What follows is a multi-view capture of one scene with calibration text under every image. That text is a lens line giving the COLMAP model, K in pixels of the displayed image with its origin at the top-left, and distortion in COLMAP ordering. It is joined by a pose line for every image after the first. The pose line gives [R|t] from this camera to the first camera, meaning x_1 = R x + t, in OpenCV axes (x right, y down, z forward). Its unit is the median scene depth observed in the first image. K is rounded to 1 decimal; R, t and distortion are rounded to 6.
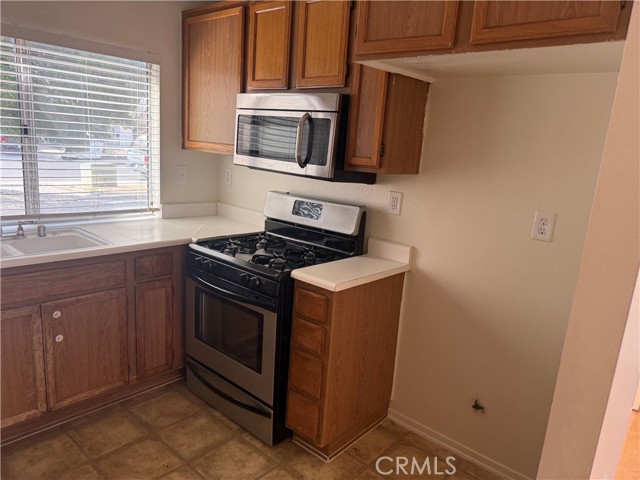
lens RADIAL K [[448.1, 0, 320.0], [0, 448.1, 240.0], [0, 0, 1]] dist [0.014679, -0.031454]
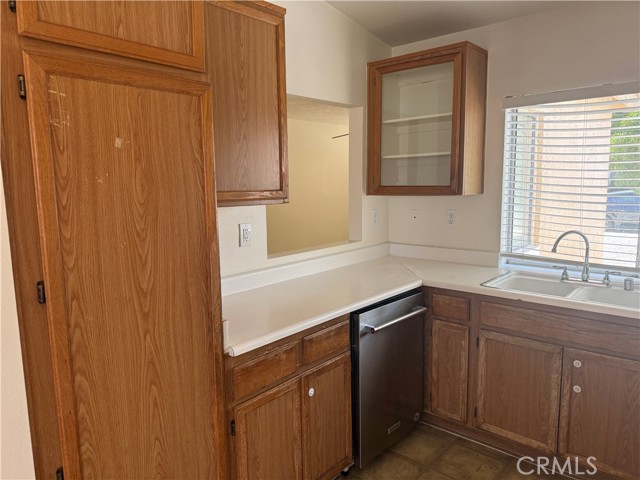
lens RADIAL K [[448.1, 0, 320.0], [0, 448.1, 240.0], [0, 0, 1]] dist [0.014679, -0.031454]
pose [[-0.015662, 0.054758, -0.998377, 0.360857], [-0.188605, 0.980413, 0.056731, -0.046059], [0.981928, 0.189187, -0.005027, 0.364288]]
